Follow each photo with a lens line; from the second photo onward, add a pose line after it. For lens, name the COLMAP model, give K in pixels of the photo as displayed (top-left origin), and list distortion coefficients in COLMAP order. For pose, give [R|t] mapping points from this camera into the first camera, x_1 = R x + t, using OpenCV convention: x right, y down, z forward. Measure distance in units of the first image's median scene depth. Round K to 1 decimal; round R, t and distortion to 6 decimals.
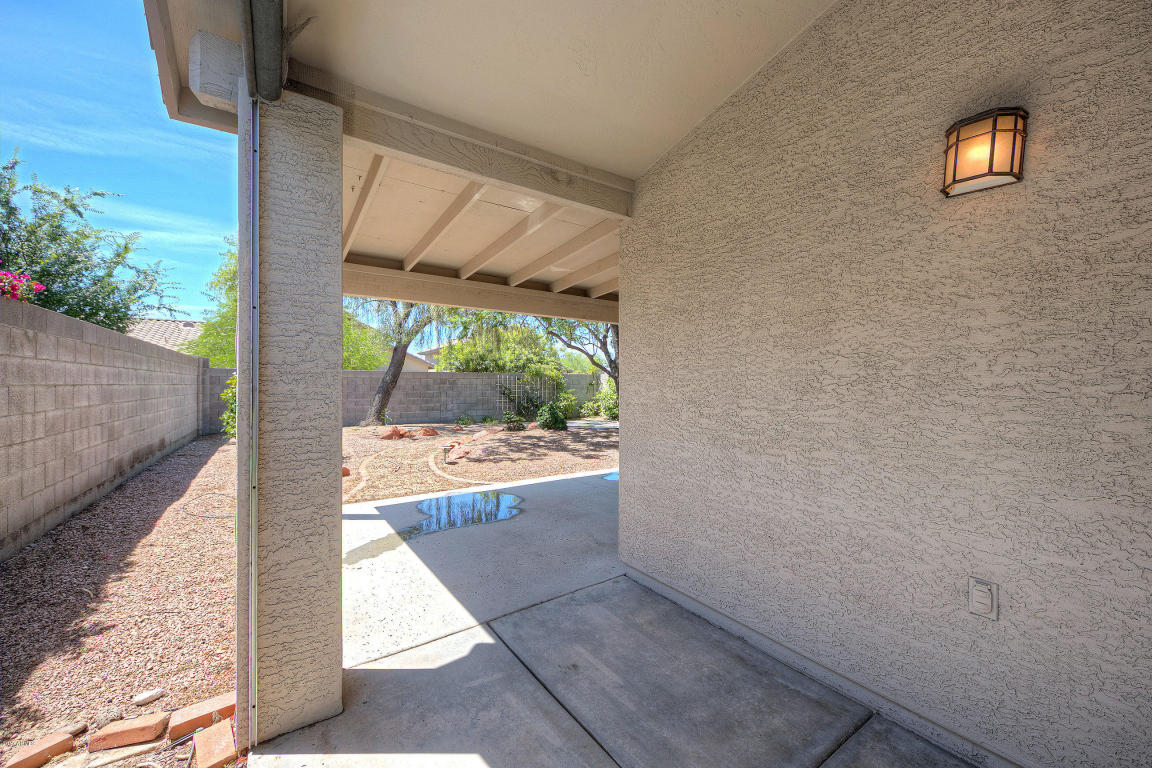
lens RADIAL K [[445.3, 0, 577.1], [0, 445.3, 383.0], [0, 0, 1]] dist [0.002480, 0.000248]
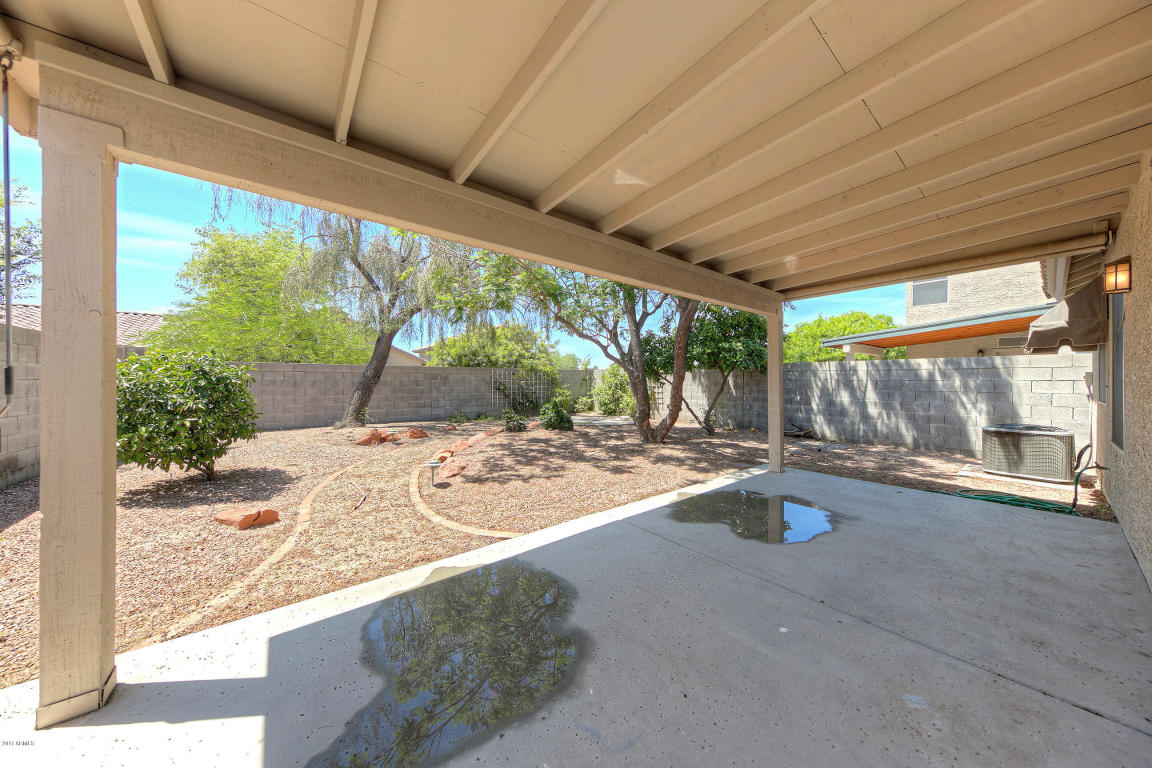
lens RADIAL K [[360.2, 0, 576.3], [0, 360.2, 382.9], [0, 0, 1]] dist [0.002021, 0.000025]
pose [[0.997183, -0.001150, 0.074999, -0.070501], [0.000296, 0.999935, 0.011391, 0.001546], [-0.075007, -0.011336, 0.997119, 0.264576]]
